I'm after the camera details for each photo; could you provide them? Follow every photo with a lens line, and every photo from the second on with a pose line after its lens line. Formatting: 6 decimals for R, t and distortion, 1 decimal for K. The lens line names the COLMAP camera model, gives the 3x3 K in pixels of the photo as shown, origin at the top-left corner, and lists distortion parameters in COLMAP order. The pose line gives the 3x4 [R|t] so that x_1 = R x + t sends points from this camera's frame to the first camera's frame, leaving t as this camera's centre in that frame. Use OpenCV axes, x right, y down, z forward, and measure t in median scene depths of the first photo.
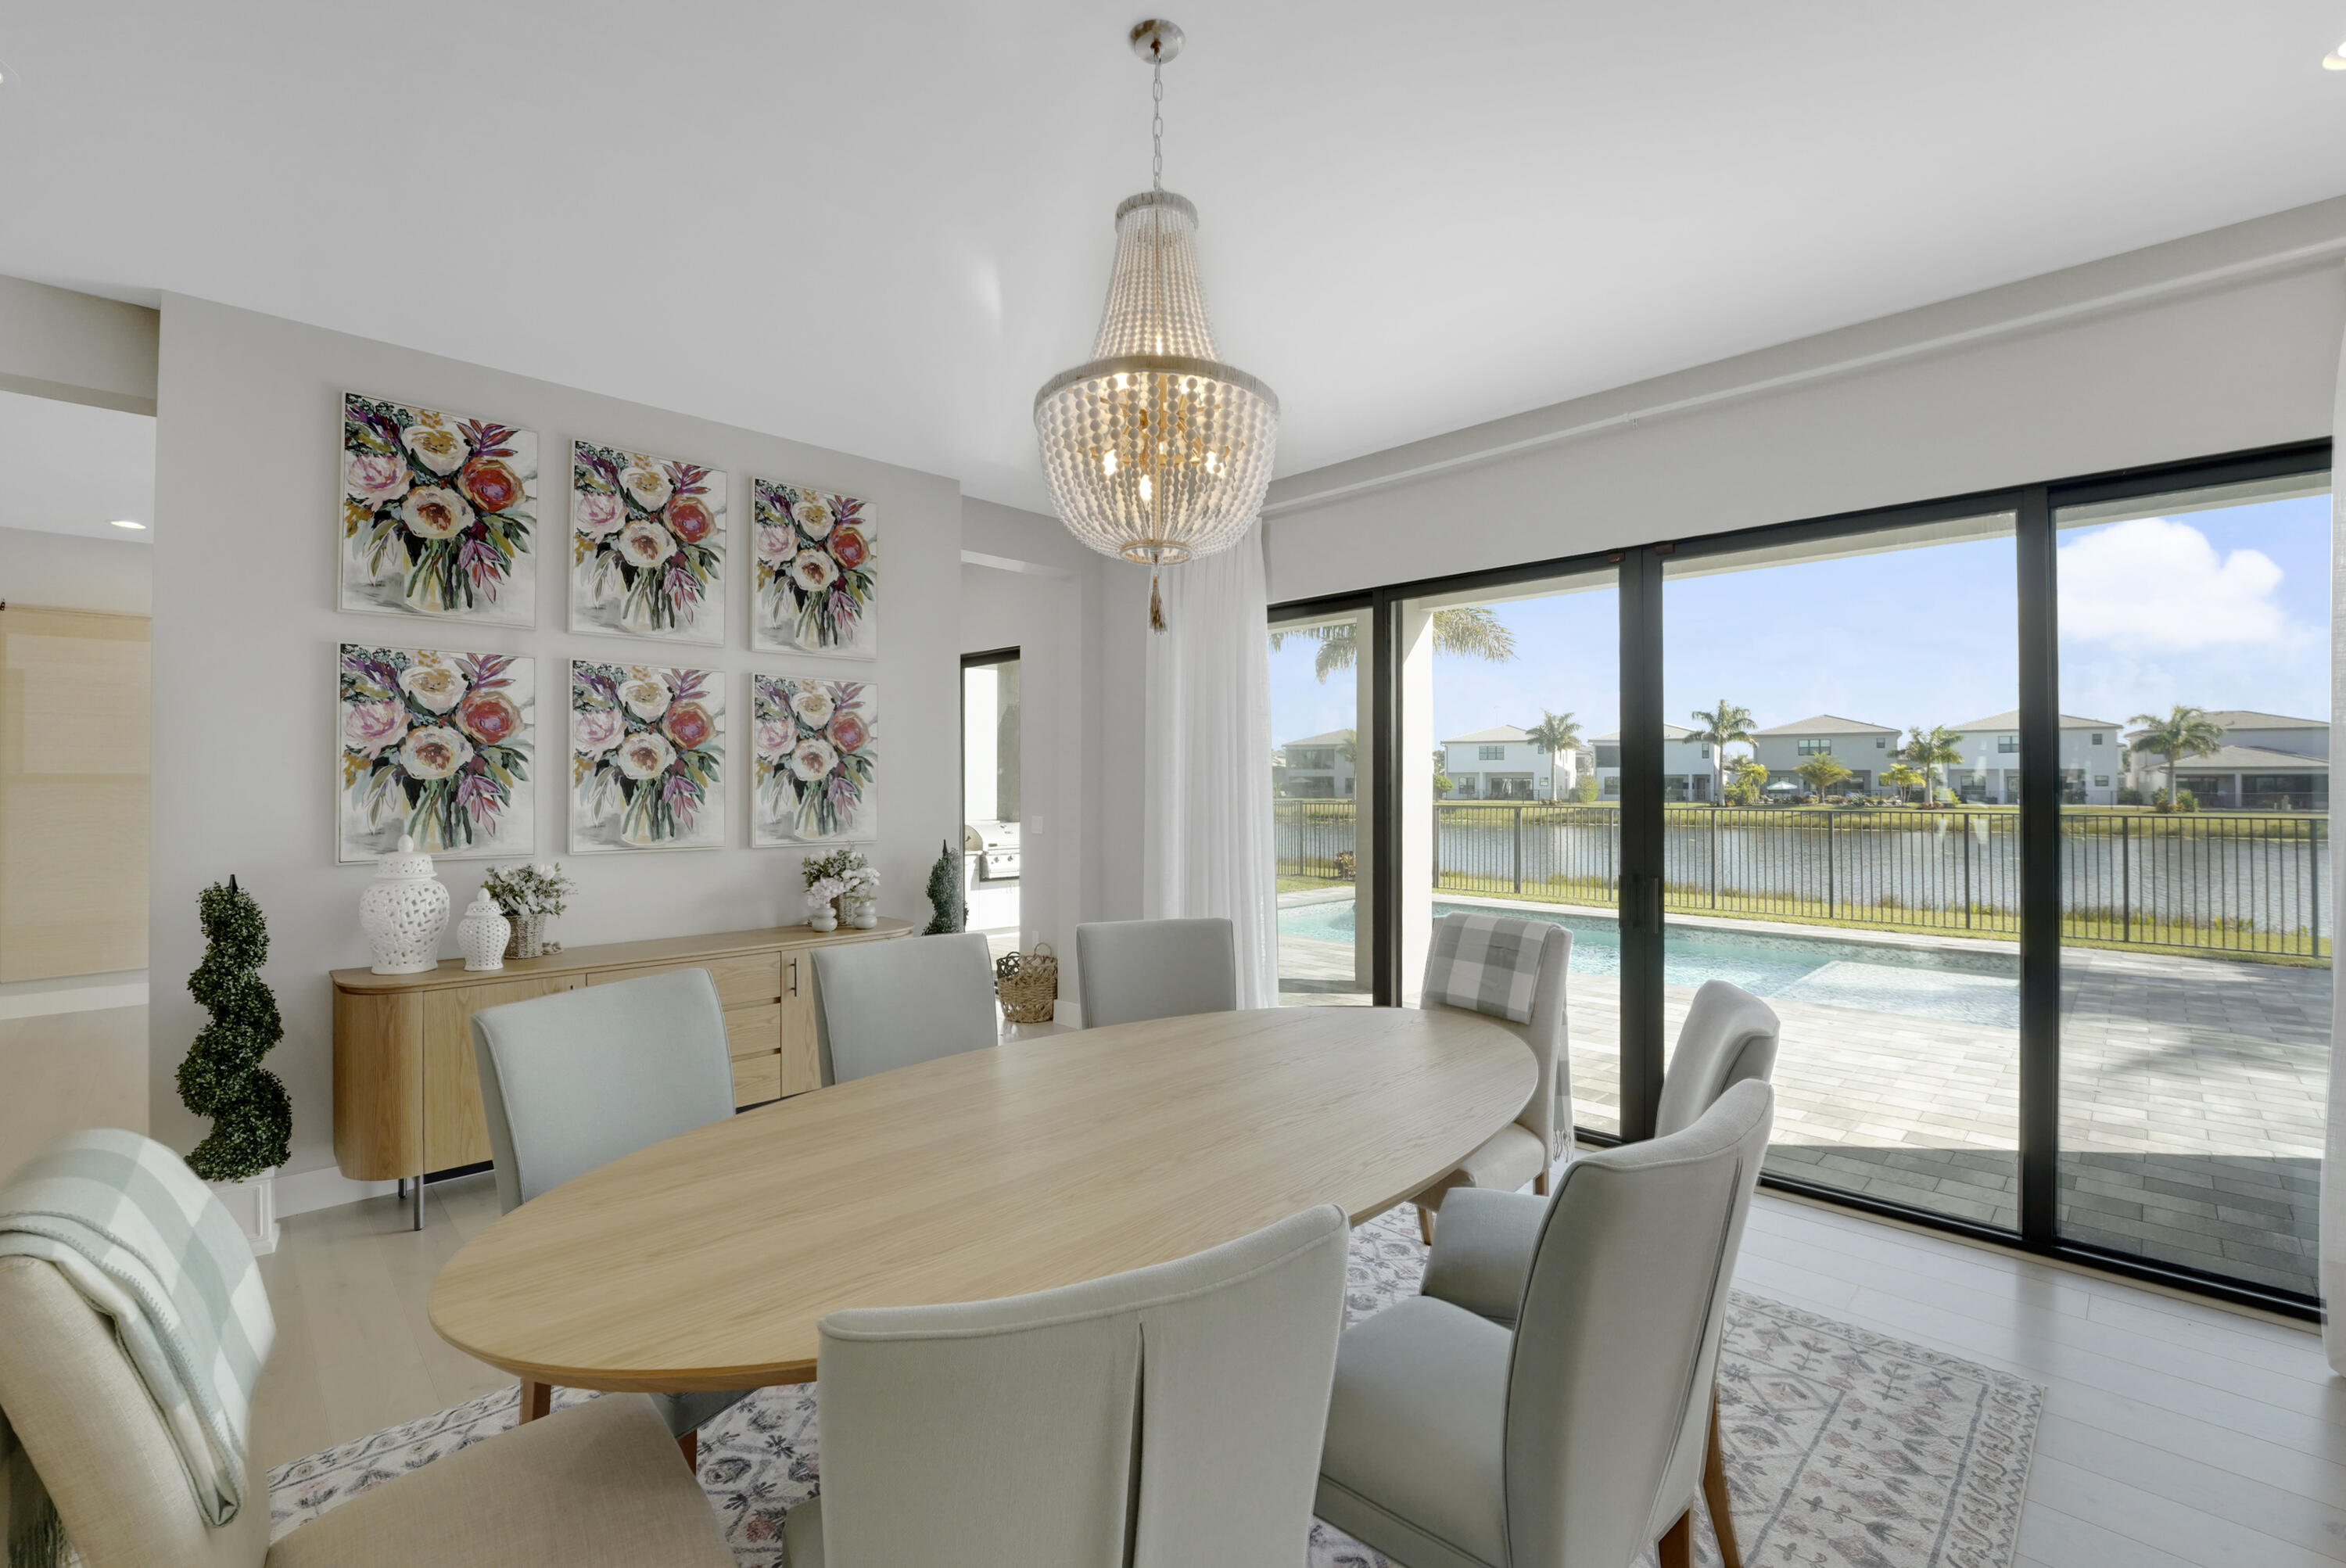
lens RADIAL K [[1009.4, 0, 1133.5], [0, 1009.4, 772.1], [0, 0, 1]] dist [-0.030225, 0.002157]
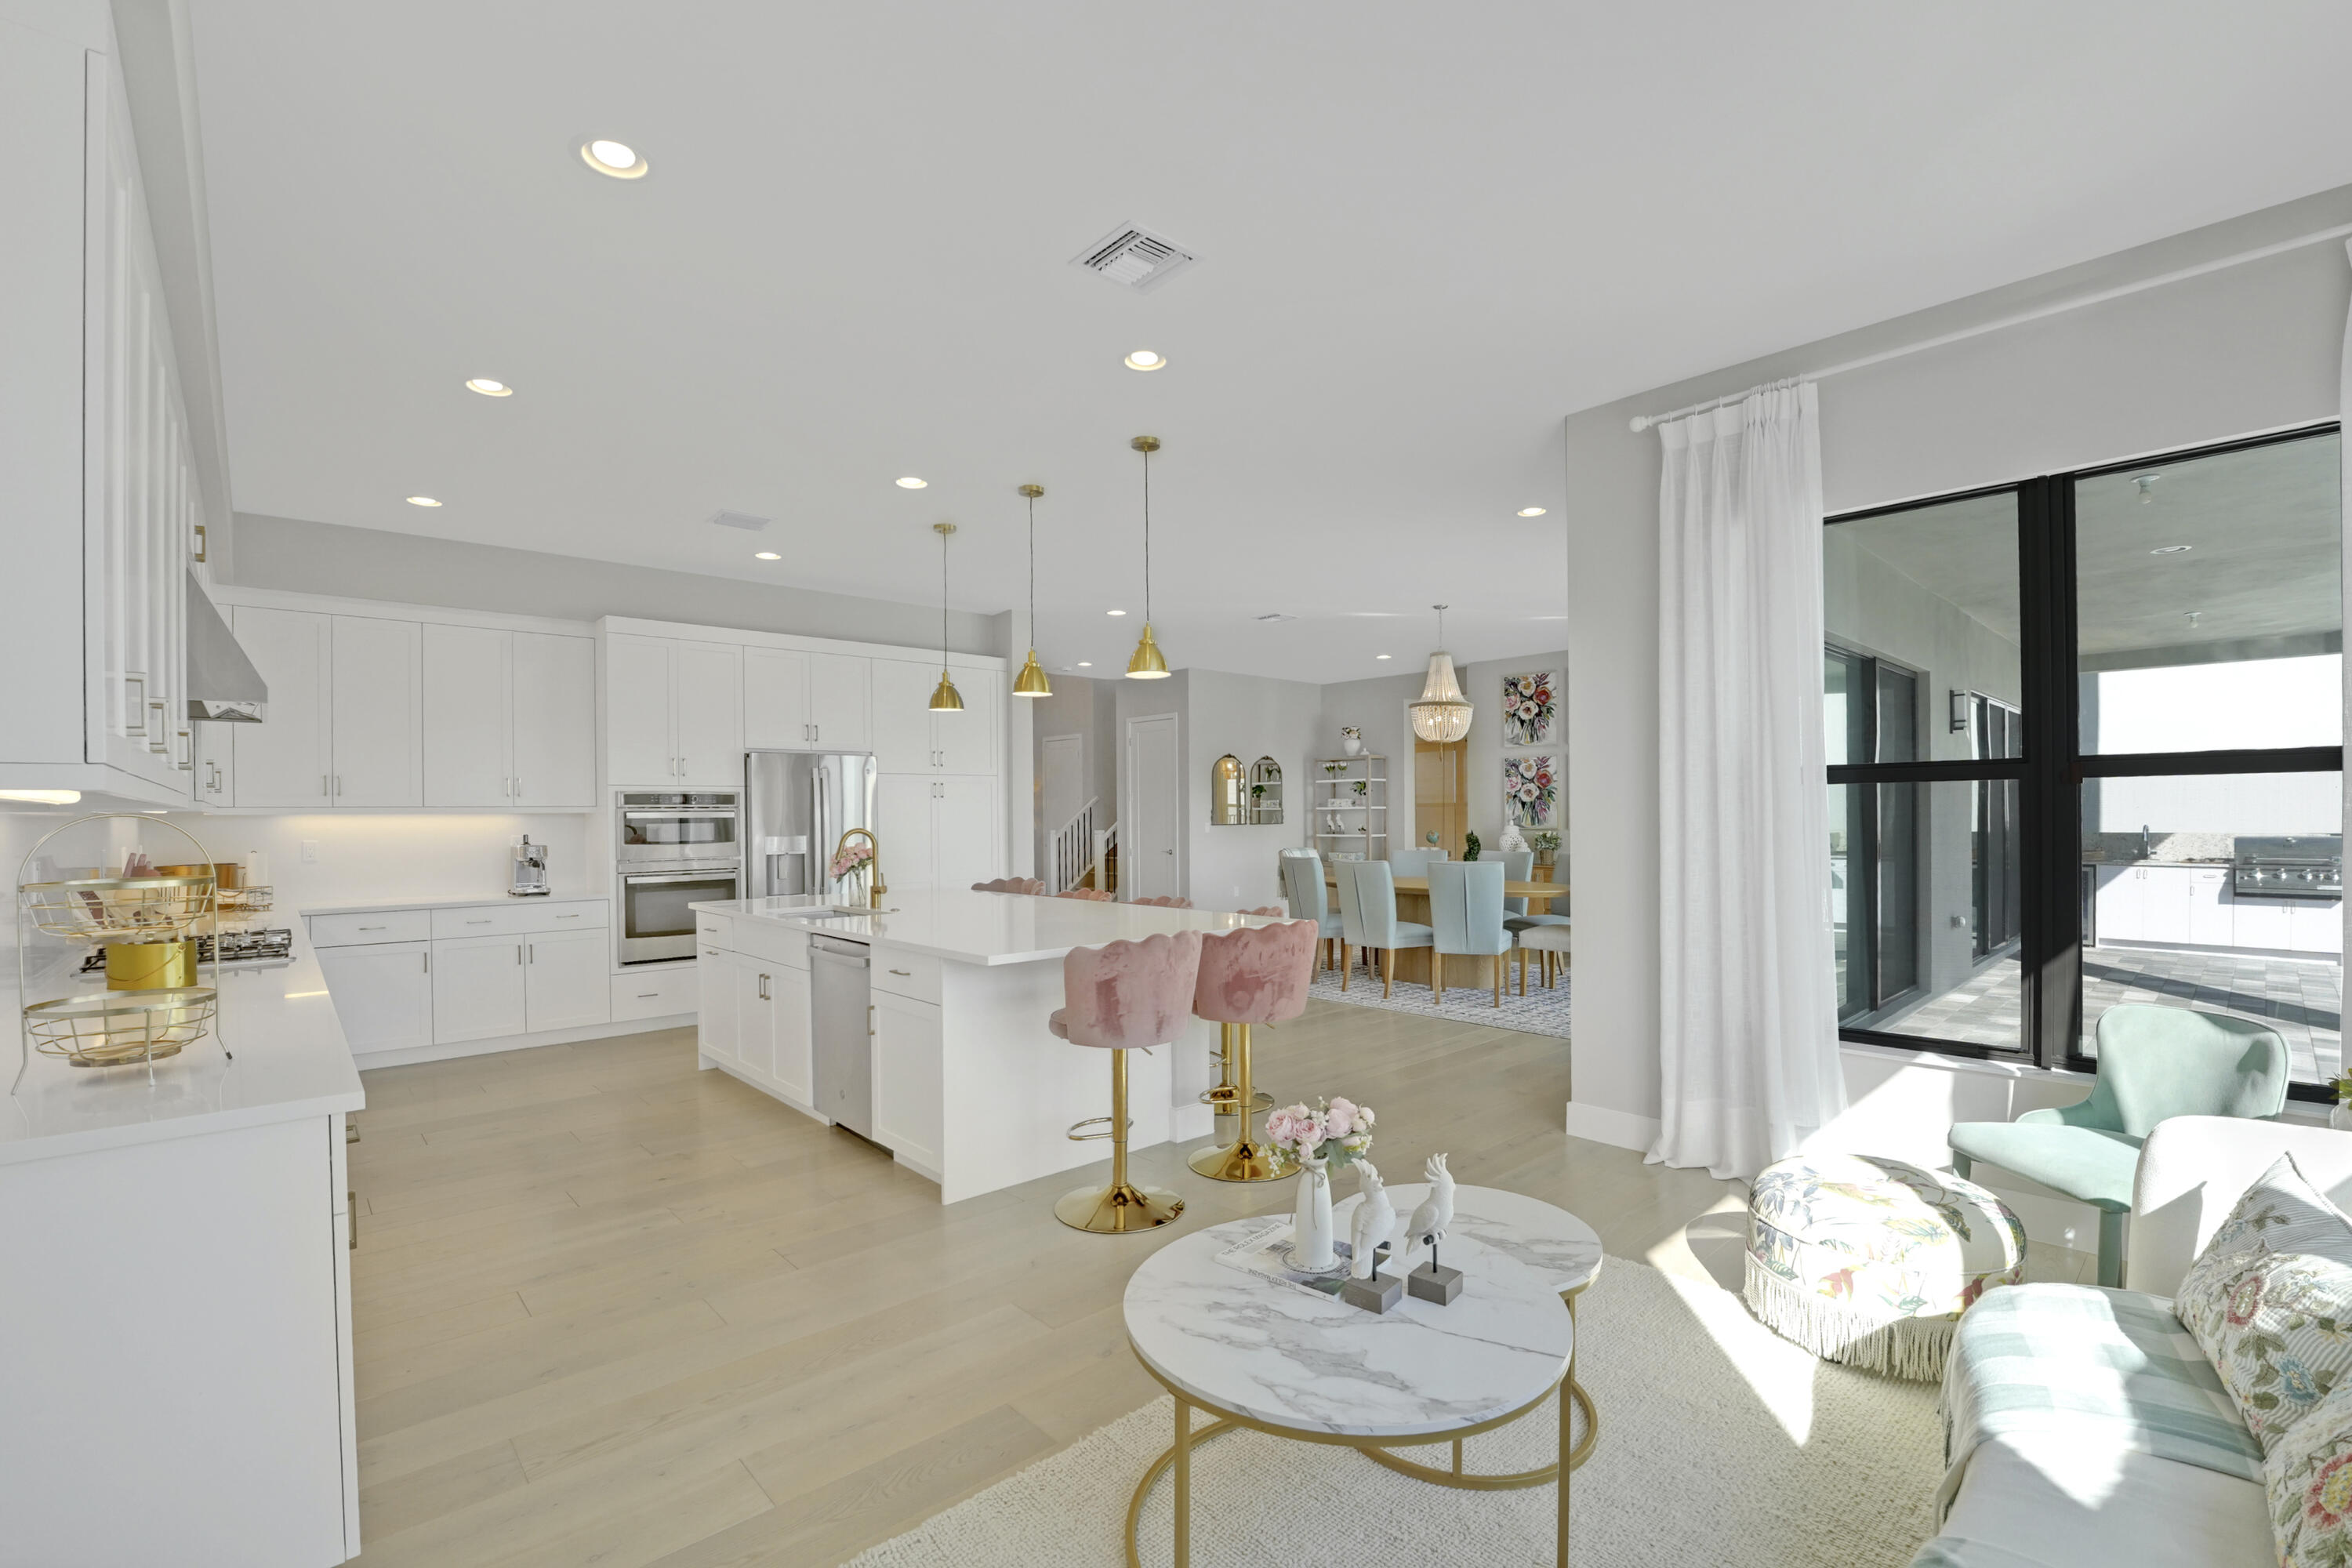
lens RADIAL K [[1011.9, 0, 1175.9], [0, 1011.9, 813.3], [0, 0, 1]] dist [-0.030225, 0.002157]
pose [[-0.036725, -0.003669, -0.999319, 2.067607], [0.021387, 0.999761, -0.004457, 0.030100], [0.999097, -0.021536, -0.036638, 0.062425]]
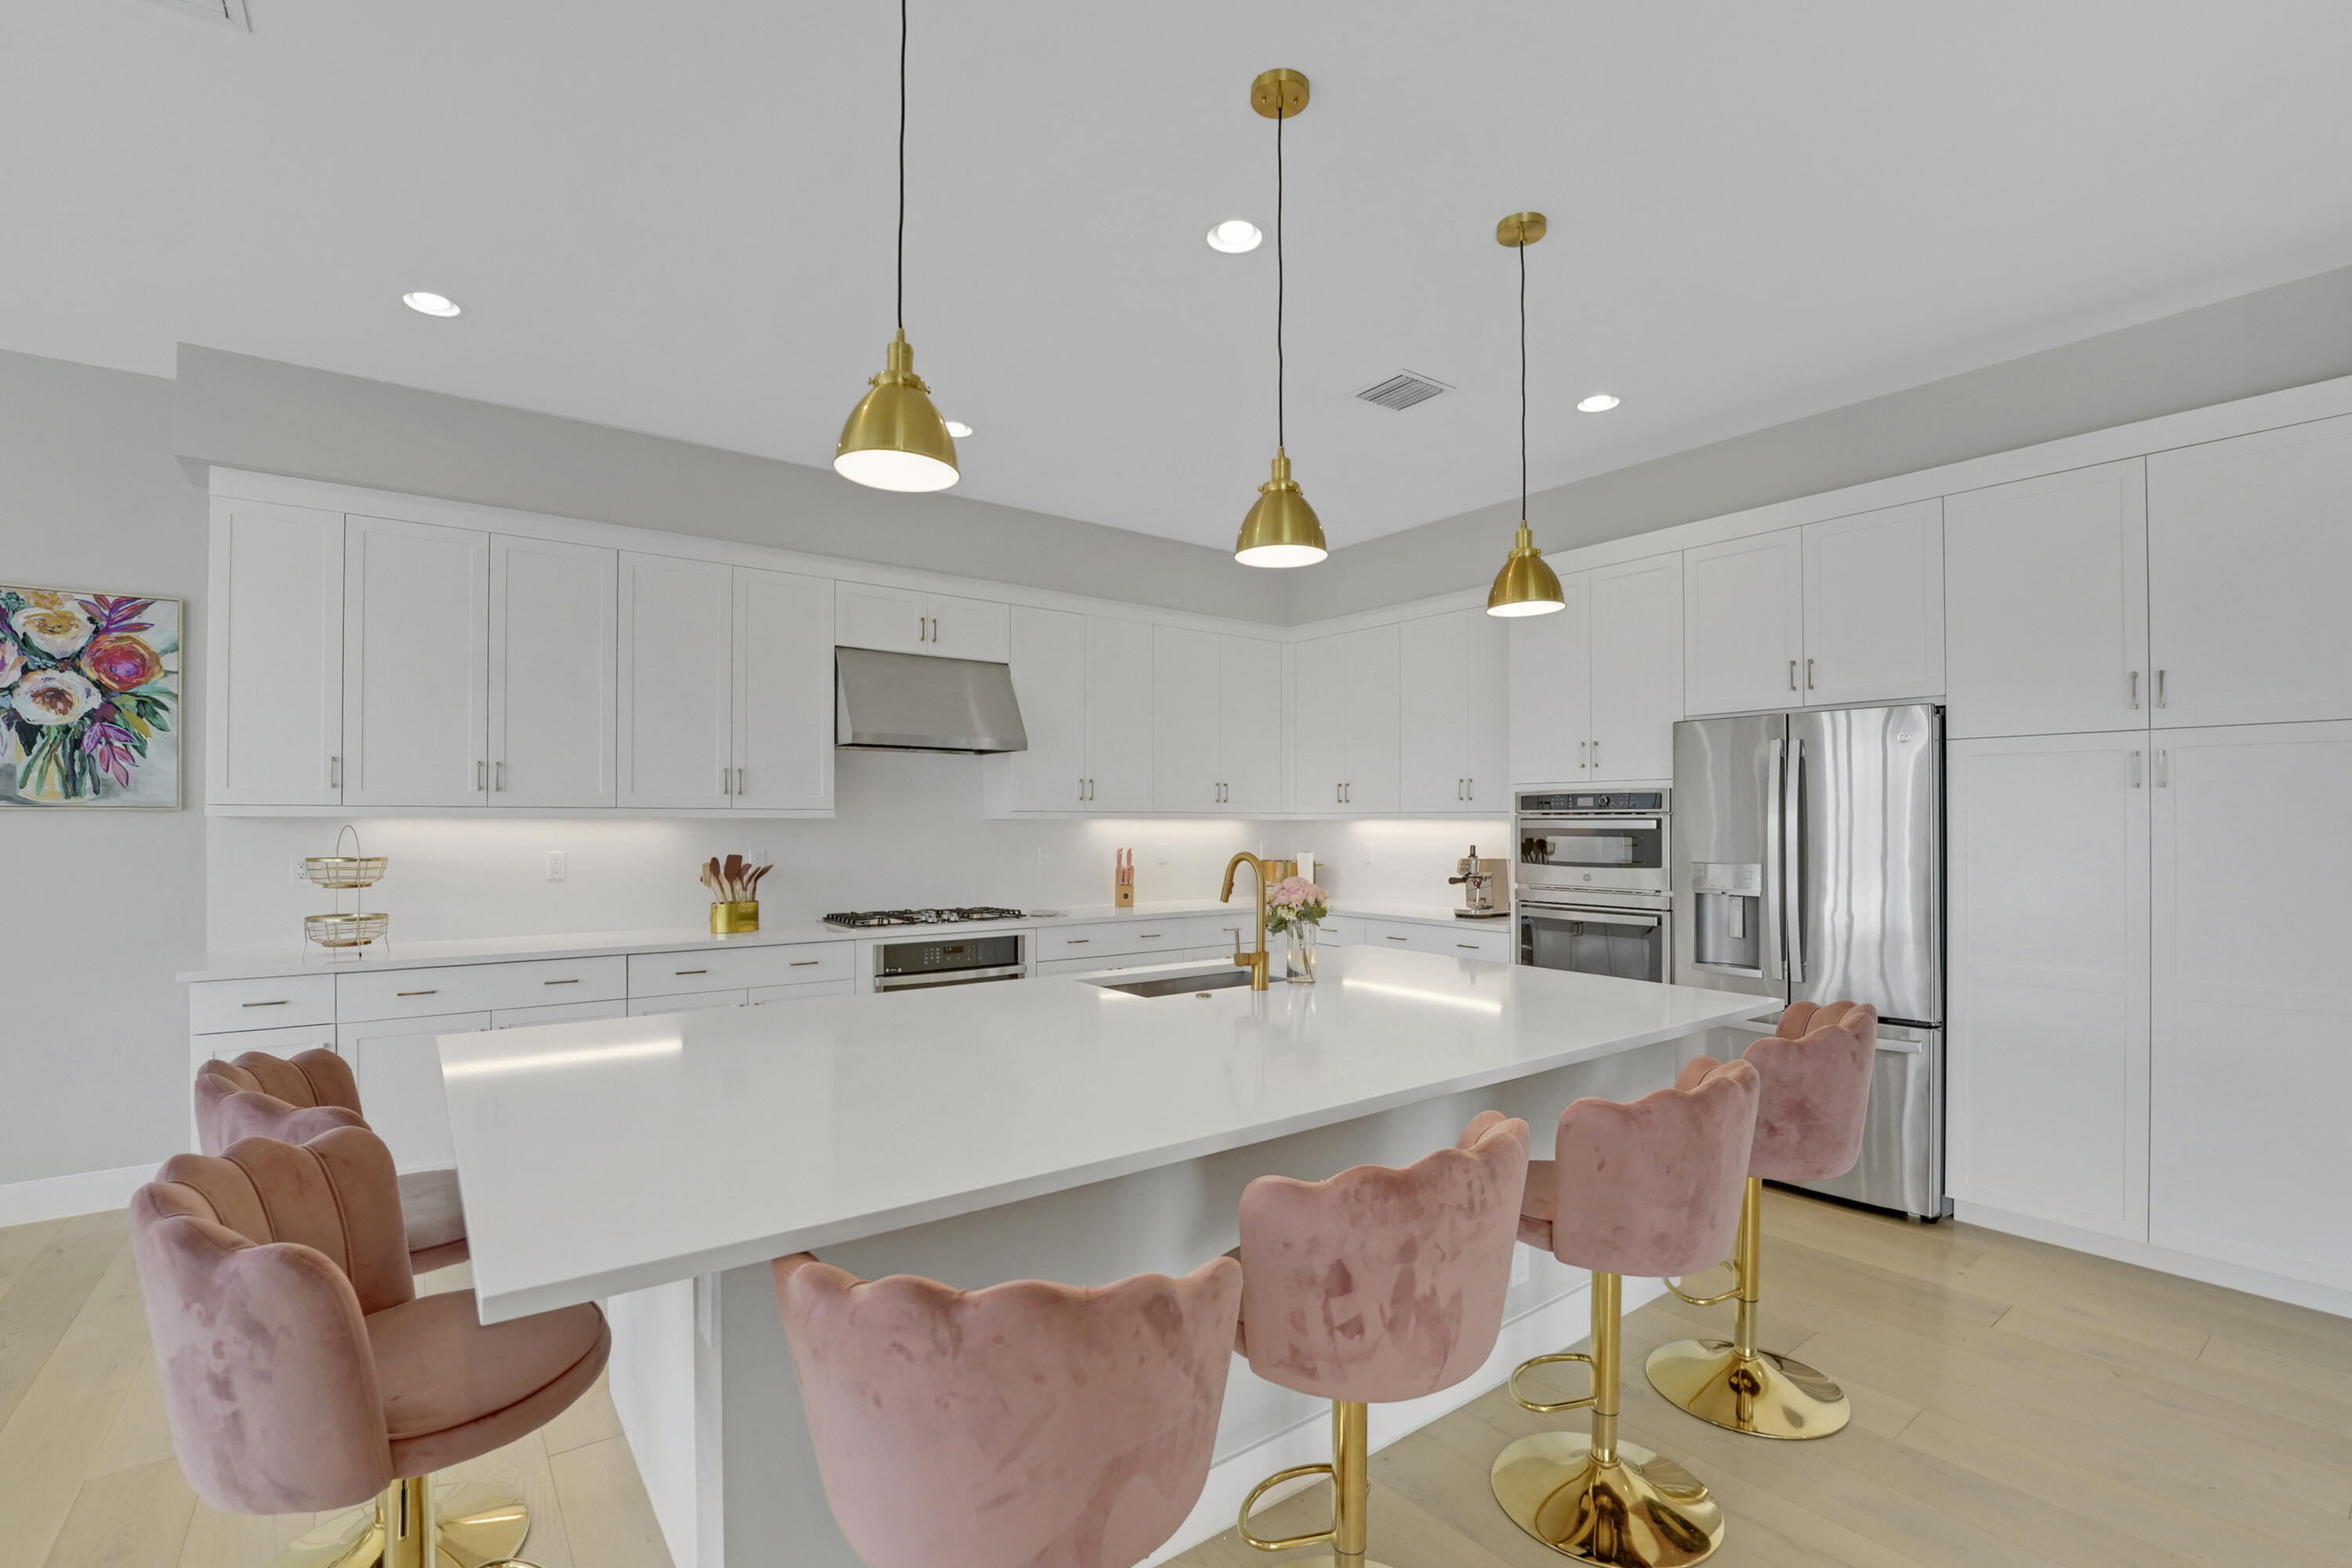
lens RADIAL K [[1020.4, 0, 1166.8], [0, 1020.4, 812.9], [0, 0, 1]] dist [-0.023581, 0.001573]
pose [[-0.991855, -0.003844, 0.127315, 0.789014], [-0.006384, 0.999788, -0.019552, 0.020821], [-0.127213, -0.020206, -0.991670, 0.393787]]
